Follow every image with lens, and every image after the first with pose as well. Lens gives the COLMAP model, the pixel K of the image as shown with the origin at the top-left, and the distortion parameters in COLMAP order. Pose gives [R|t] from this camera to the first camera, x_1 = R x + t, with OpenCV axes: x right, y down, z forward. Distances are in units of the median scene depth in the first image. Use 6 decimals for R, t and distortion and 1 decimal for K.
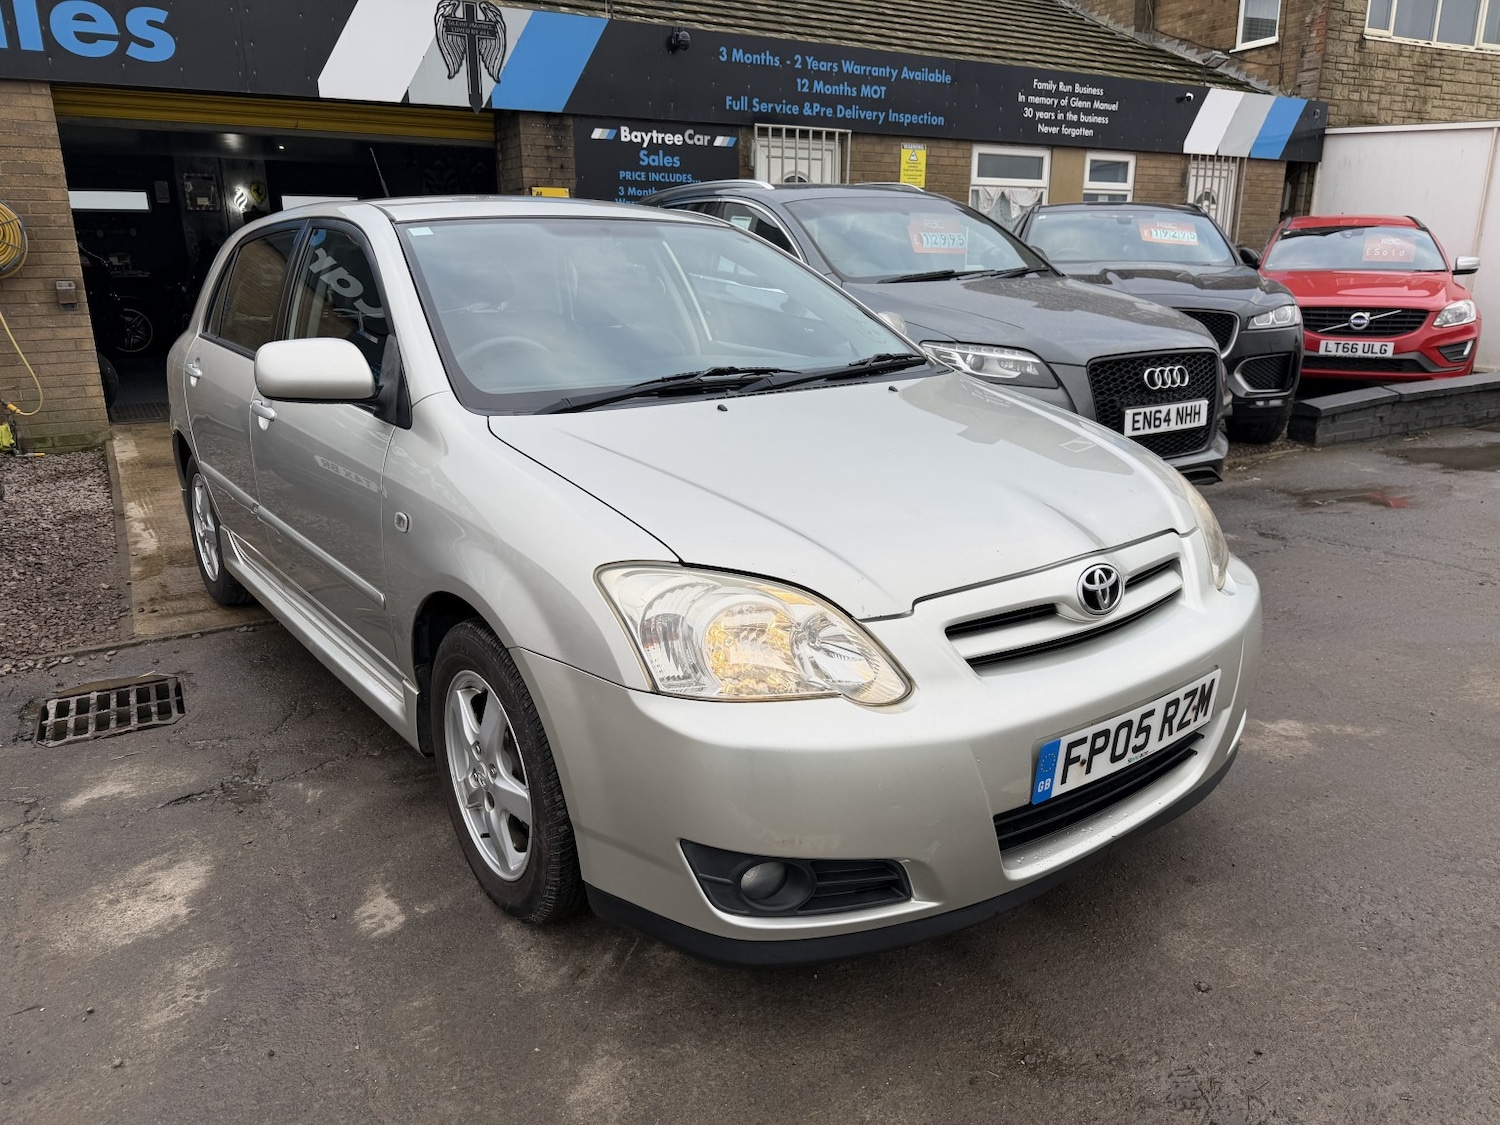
lens RADIAL K [[1074.4, 0, 730.8], [0, 1074.4, 566.5], [0, 0, 1]] dist [0.009783, -0.017300]
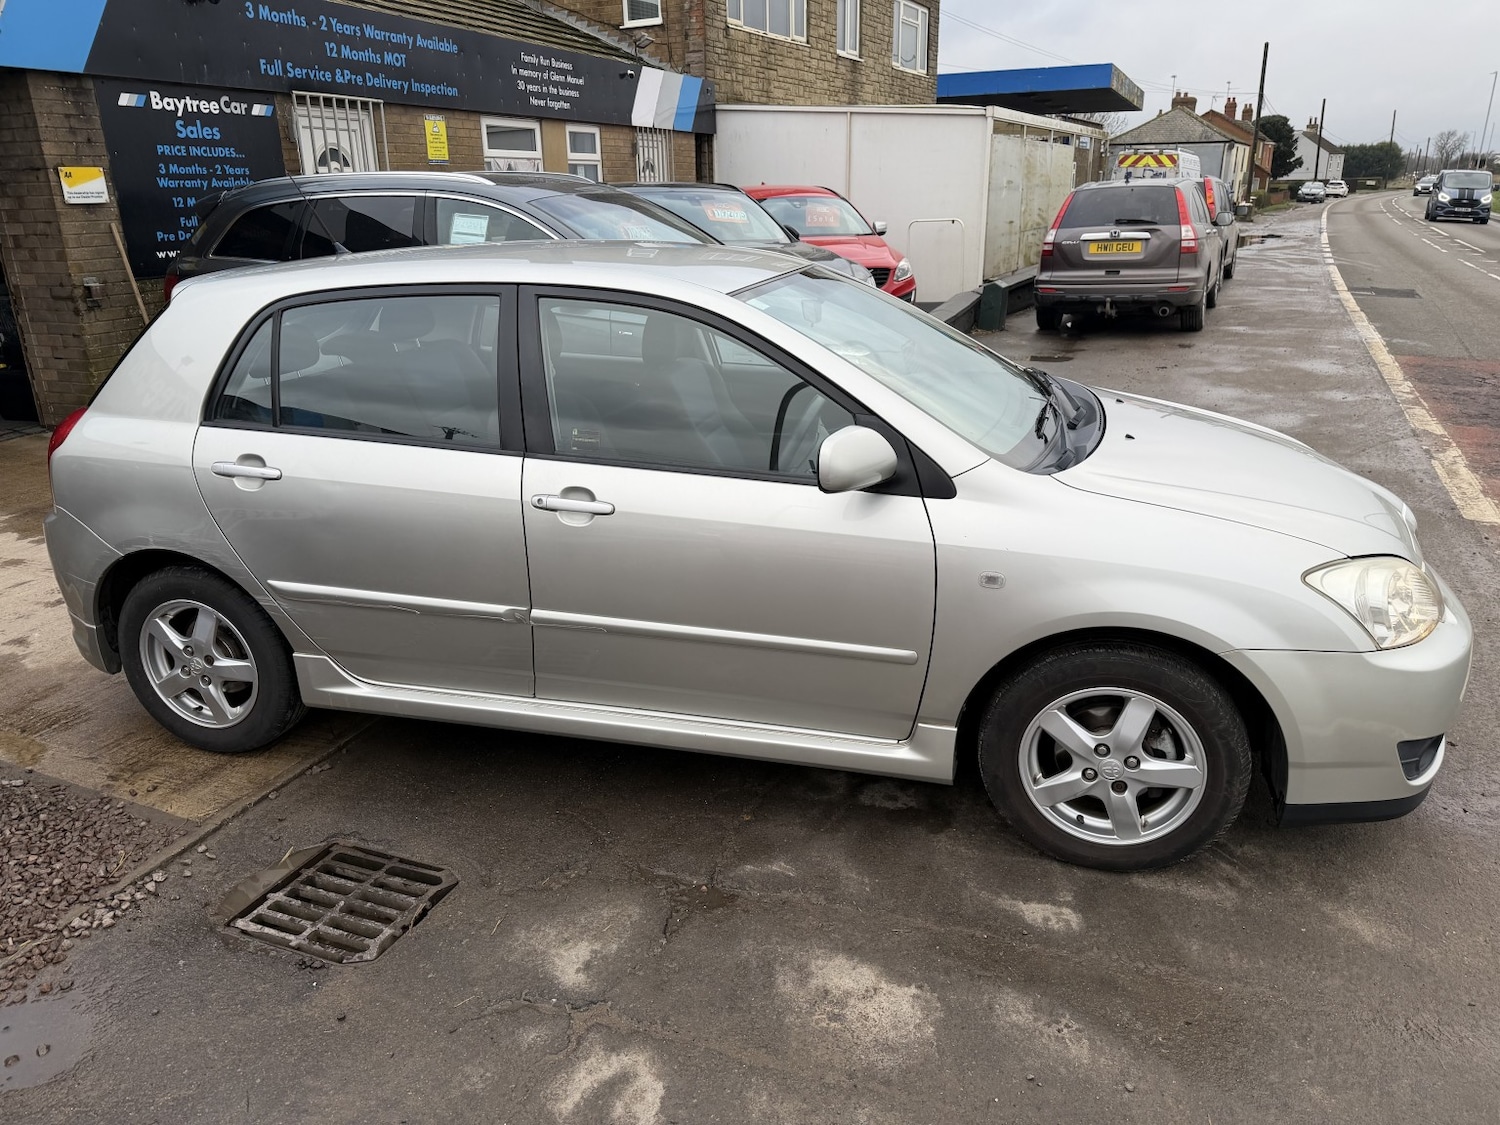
lens RADIAL K [[1085.4, 0, 750.0], [0, 1085.4, 562.5], [0, 0, 1]] dist [0.008389, -0.013791]
pose [[0.787988, -0.207204, 0.579777, -0.277936], [0.180458, 0.978040, 0.104274, -0.053720], [-0.588651, 0.022458, 0.808075, 0.055513]]
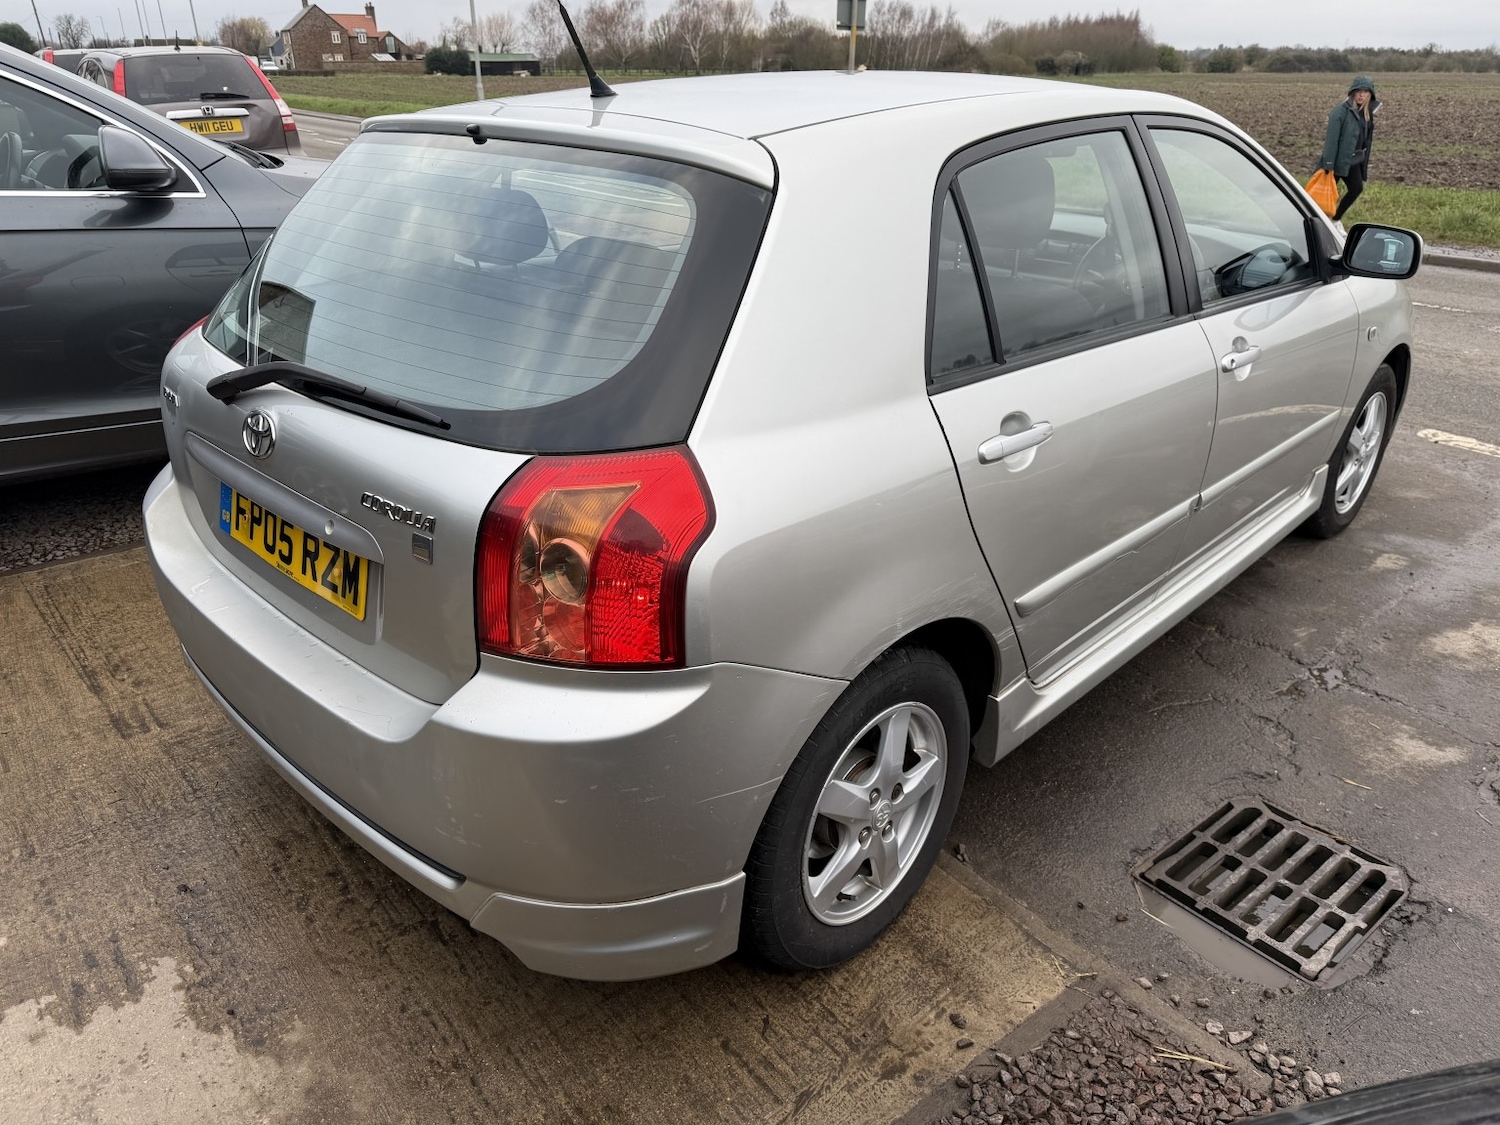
lens RADIAL K [[1069.2, 0, 772.3], [0, 1069.2, 559.8], [0, 0, 1]] dist [0.003662, -0.013800]
pose [[-0.183143, -0.407334, 0.894727, -0.381289], [0.266392, 0.855507, 0.444007, -0.155495], [-0.946305, 0.319665, -0.048170, 0.465797]]
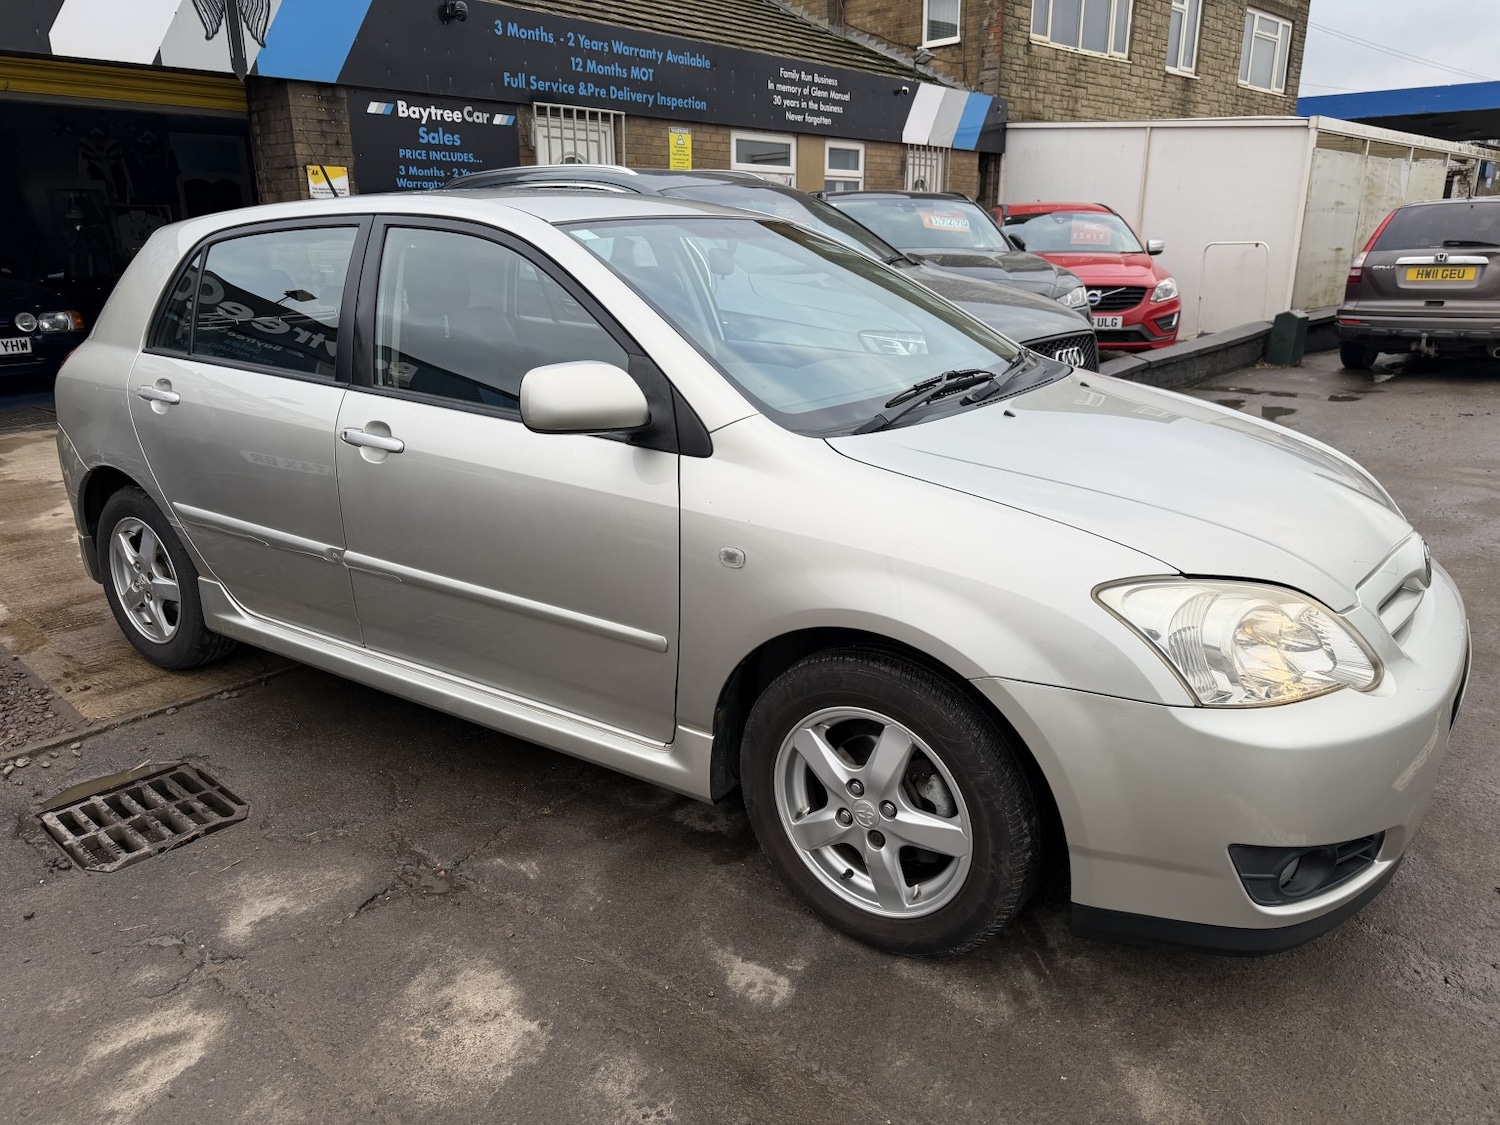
lens RADIAL K [[1080.7, 0, 732.6], [0, 1080.7, 563.0], [0, 0, 1]] dist [0.013988, -0.024947]
pose [[0.947272, -0.093235, 0.306567, -0.141227], [0.088706, 0.995644, 0.028707, -0.015157], [-0.307909, 0.000001, 0.951416, 0.027994]]
